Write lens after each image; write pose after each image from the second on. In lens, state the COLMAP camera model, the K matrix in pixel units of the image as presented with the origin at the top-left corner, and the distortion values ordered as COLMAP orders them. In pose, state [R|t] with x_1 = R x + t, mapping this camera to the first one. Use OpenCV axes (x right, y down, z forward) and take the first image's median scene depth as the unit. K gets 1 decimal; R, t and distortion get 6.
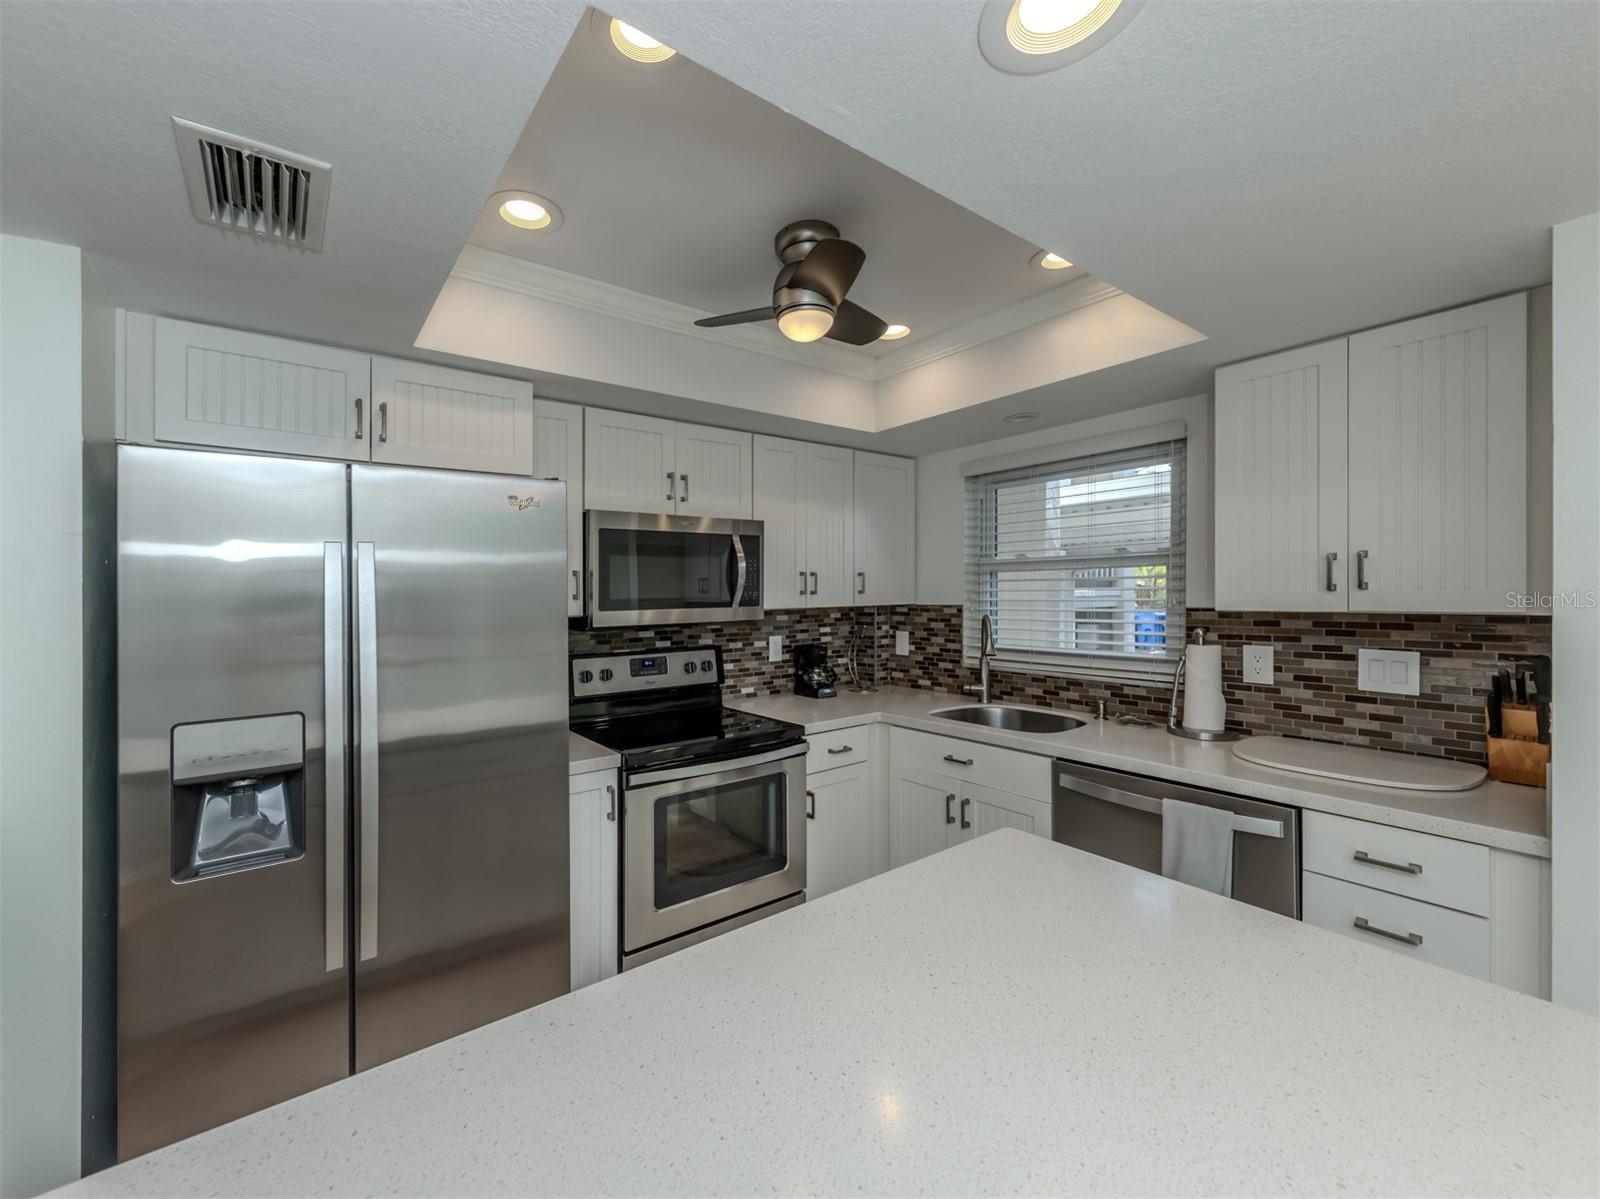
lens RADIAL K [[634.0, 0, 718.2], [0, 634.0, 595.4], [0, 0, 1]] dist [0.008607, -0.001223]
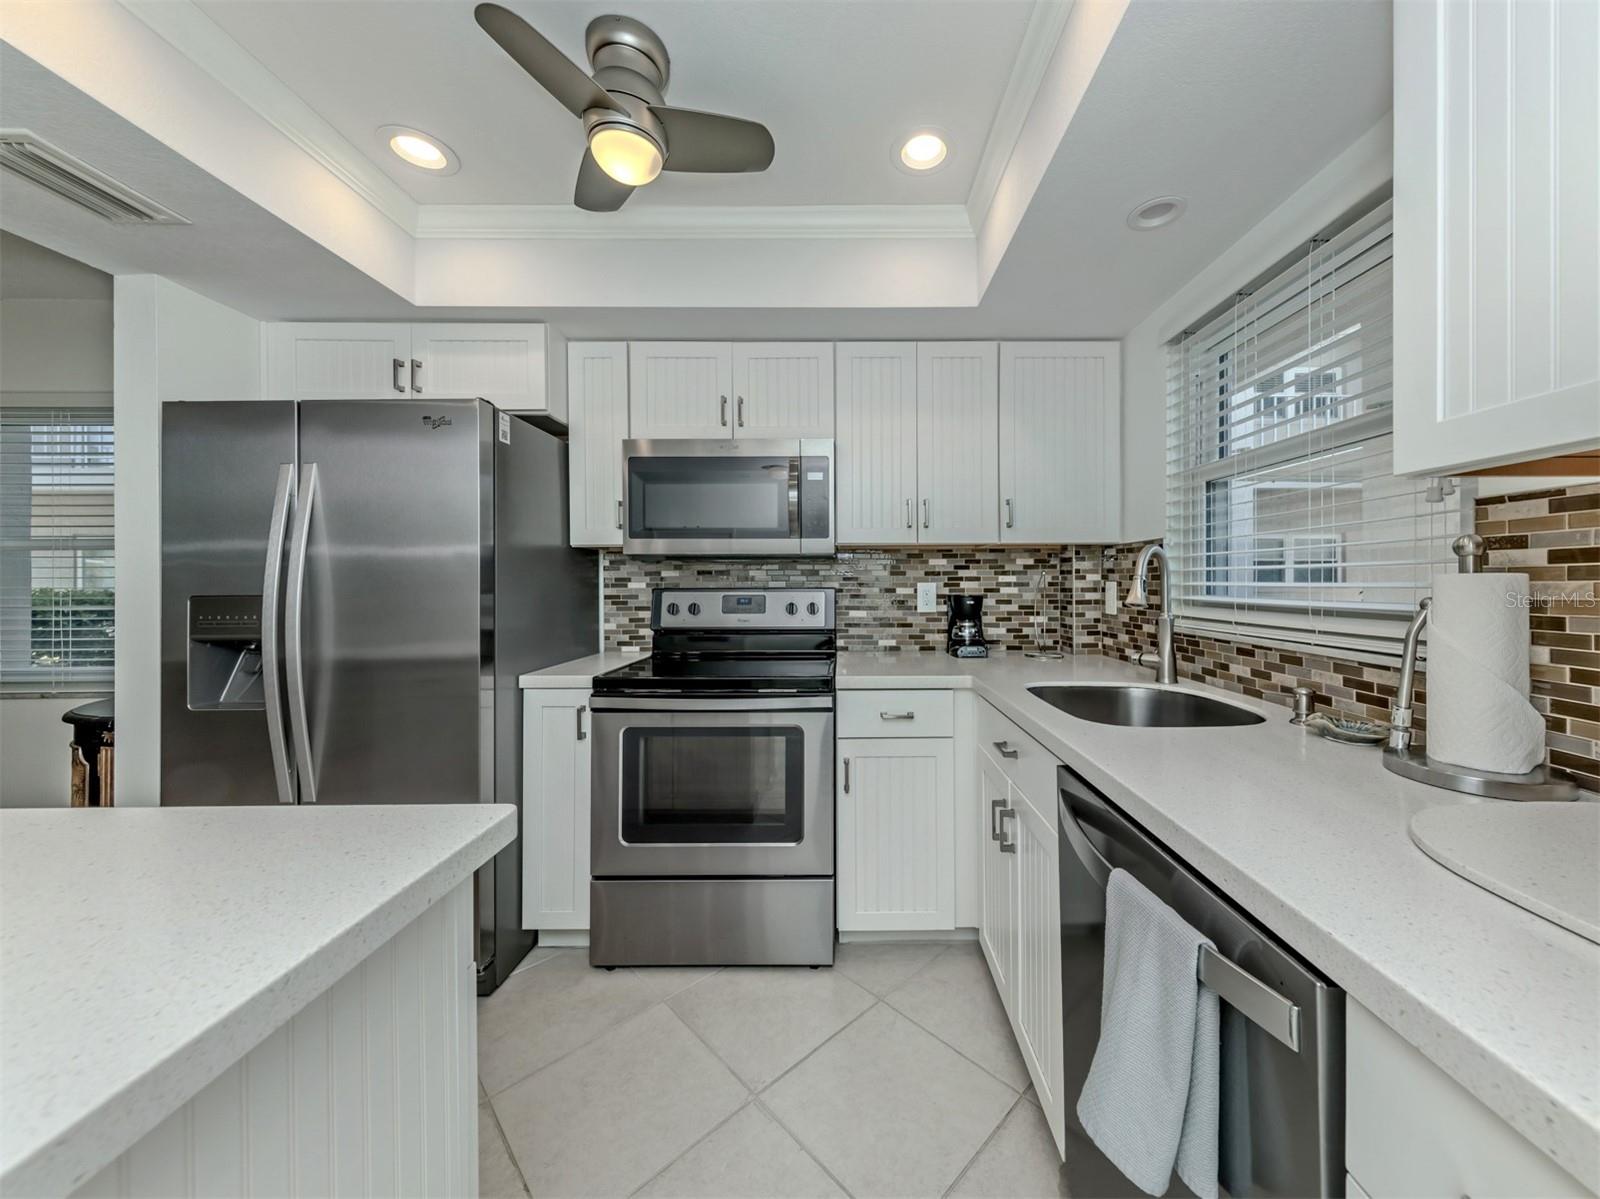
lens RADIAL K [[580.8, 0, 843.3], [0, 580.8, 578.8], [0, 0, 1]] dist [0.009273, 0.000334]
pose [[0.831388, 0.009826, -0.555605, 0.538048], [-0.010423, 0.999944, 0.002088, 0.072898], [0.555594, 0.004055, 0.831444, 0.359844]]
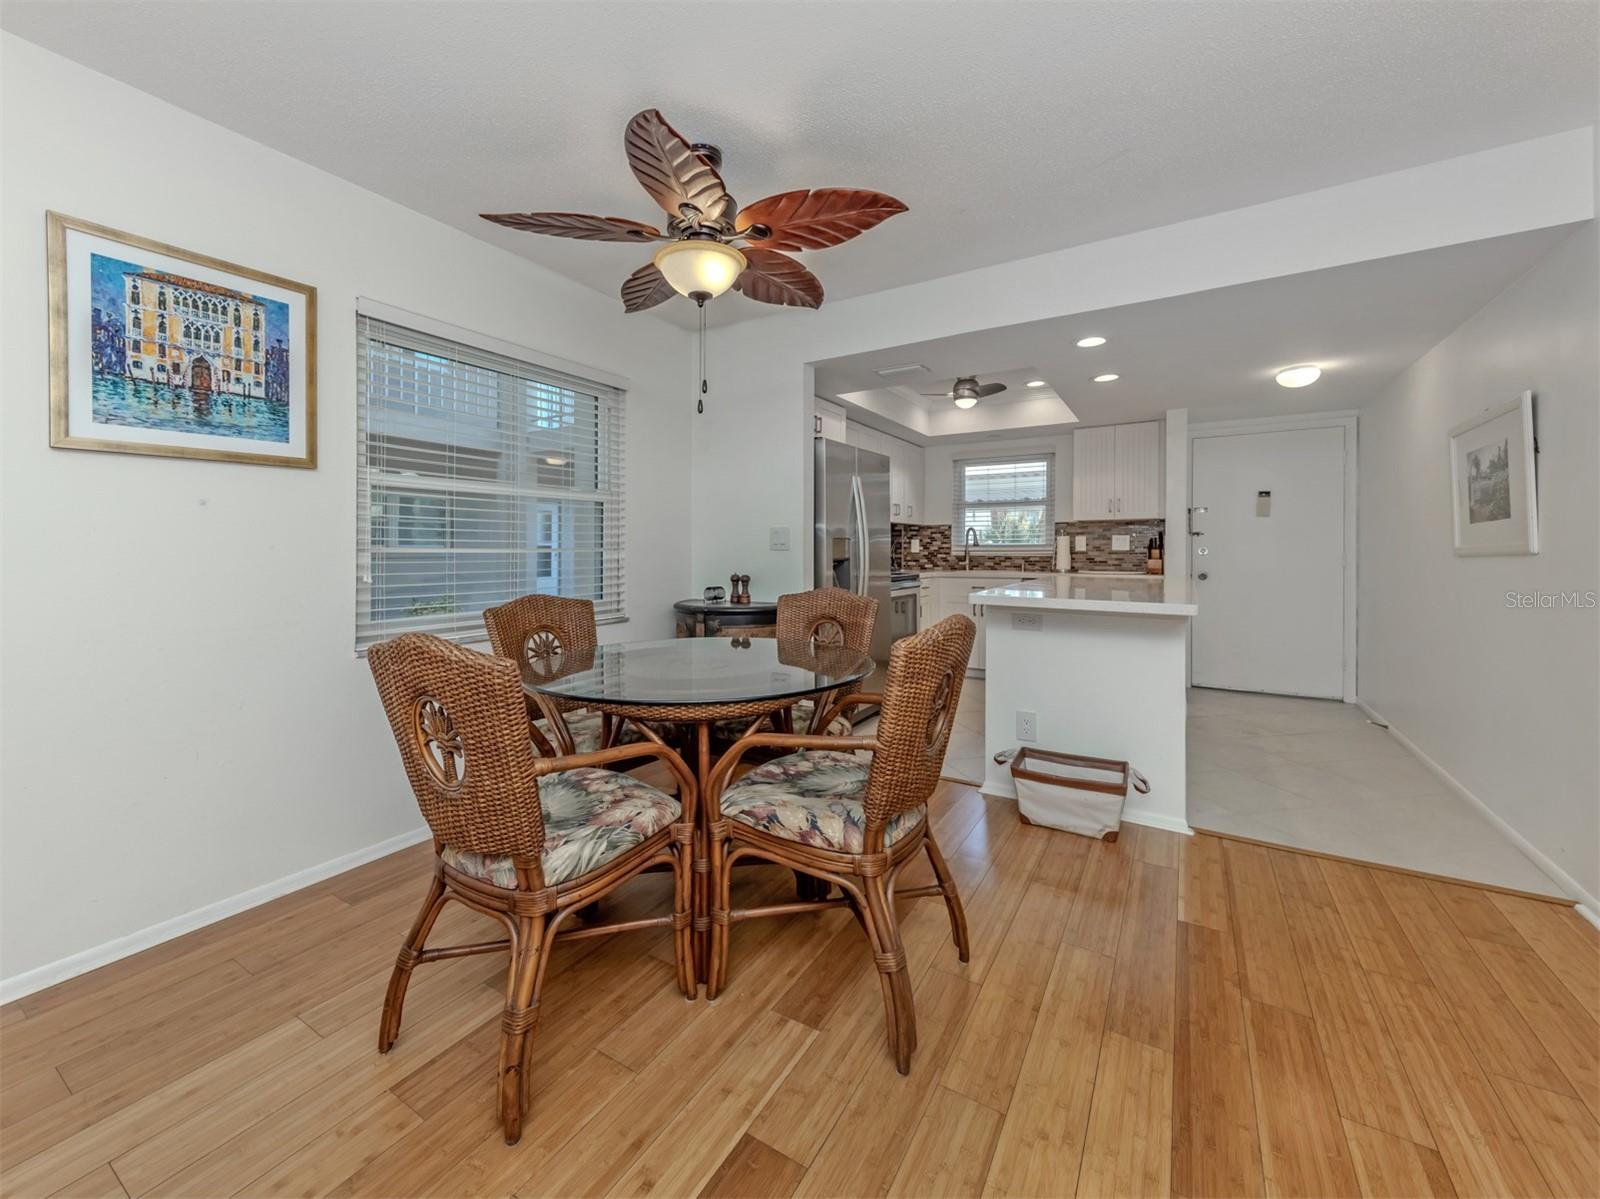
lens RADIAL K [[644.7, 0, 768.3], [0, 644.7, 546.9], [0, 0, 1]] dist [0.005363, -0.000042]
pose [[0.920713, 0.013633, 0.390002, -1.120827], [-0.008438, 0.999851, -0.015030, 0.145130], [-0.390148, 0.010547, 0.920692, -0.763082]]
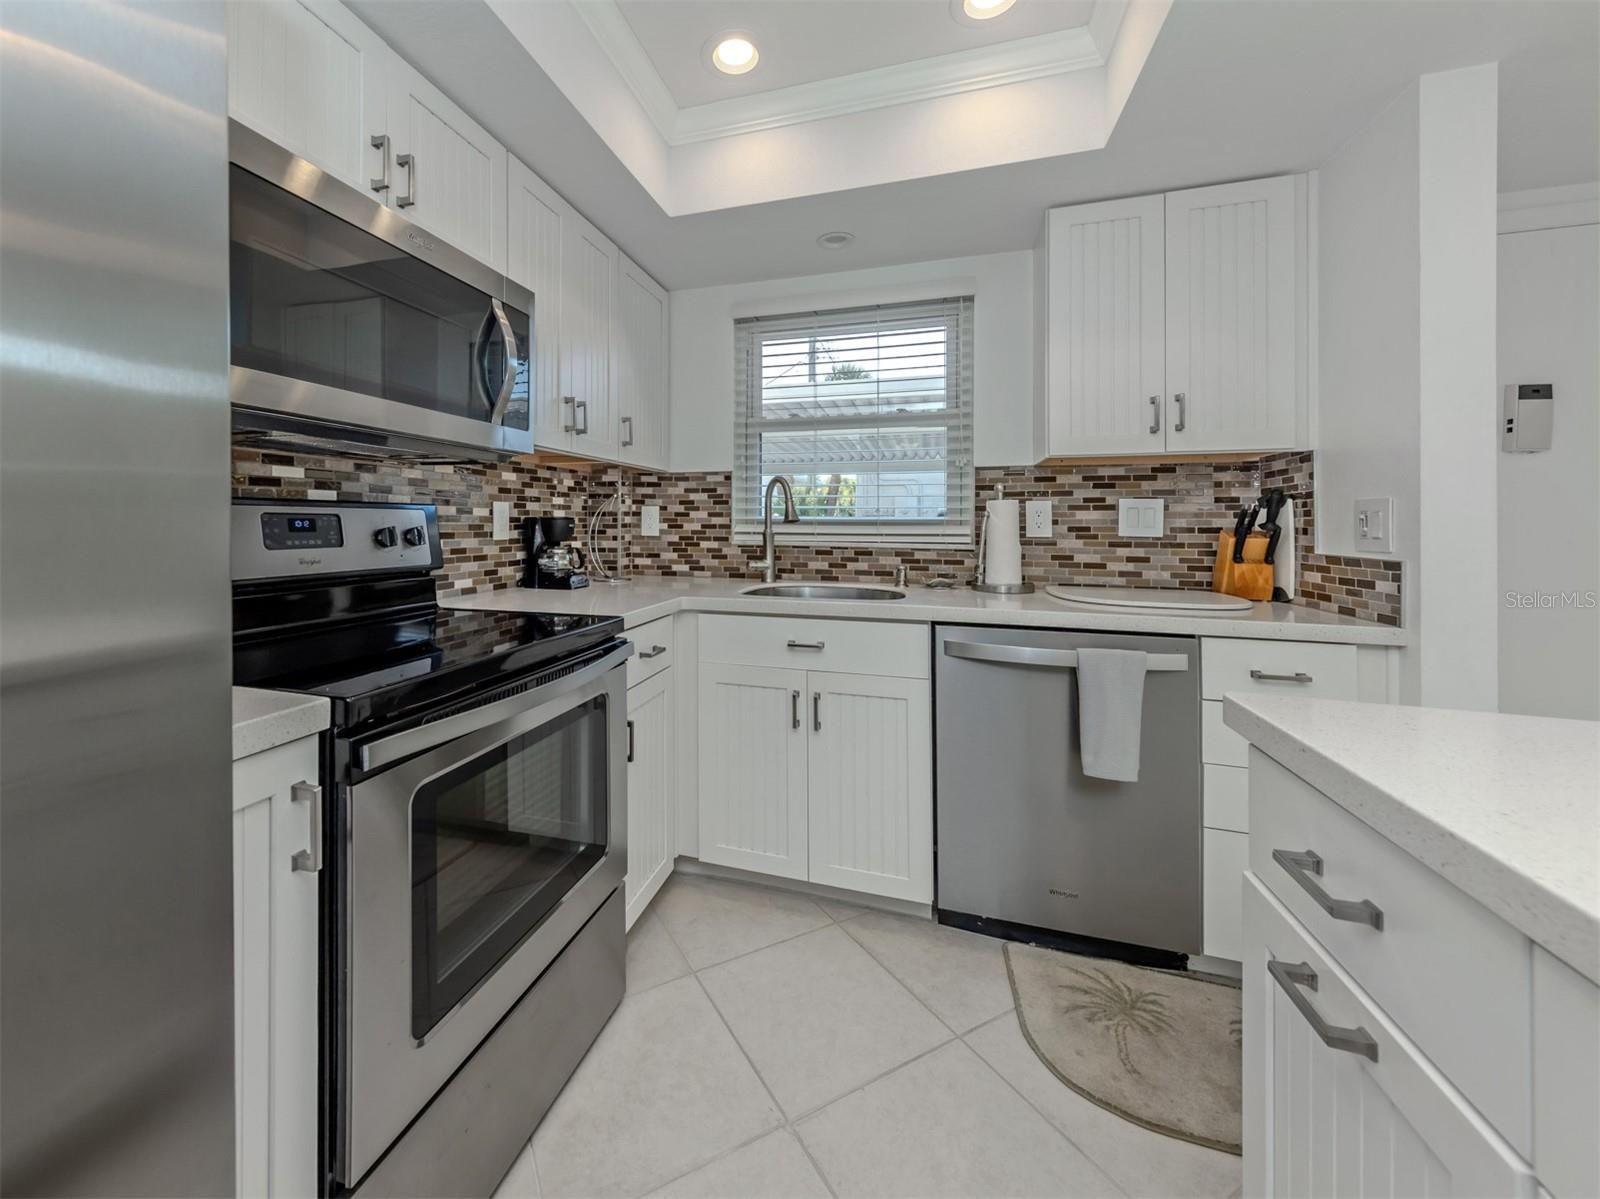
lens RADIAL K [[627.5, 0, 718.8], [0, 627.5, 528.5], [0, 0, 1]] dist [0.011366, -0.000412]
pose [[0.793876, 0.011750, 0.607966, -0.159998], [-0.013564, 0.999907, -0.001613, 0.112247], [-0.607928, -0.006966, 0.793962, 0.426857]]
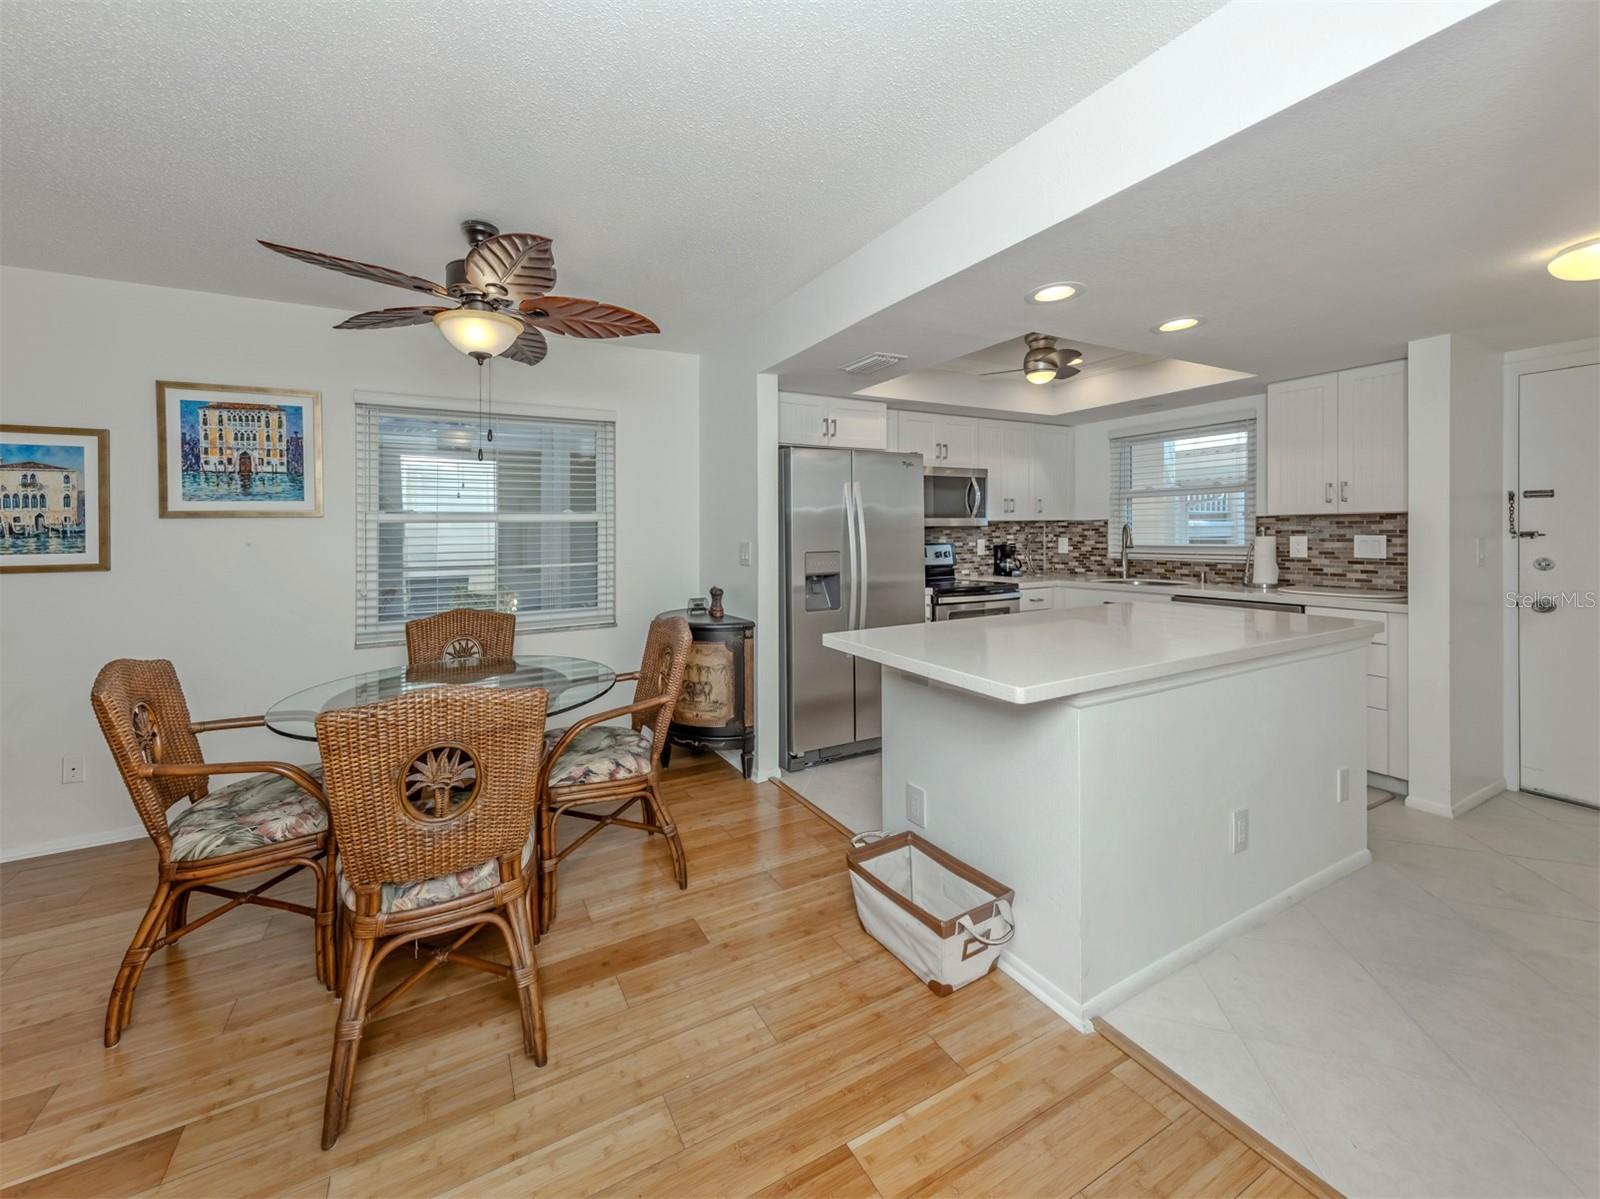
lens RADIAL K [[602.8, 0, 723.0], [0, 602.8, 524.9], [0, 0, 1]] dist [0.003567, 0.000481]
pose [[0.989007, -0.000112, -0.147868, -0.414247], [-0.002149, 0.999883, -0.015126, 0.064889], [0.147852, 0.015277, 0.988892, -0.765234]]
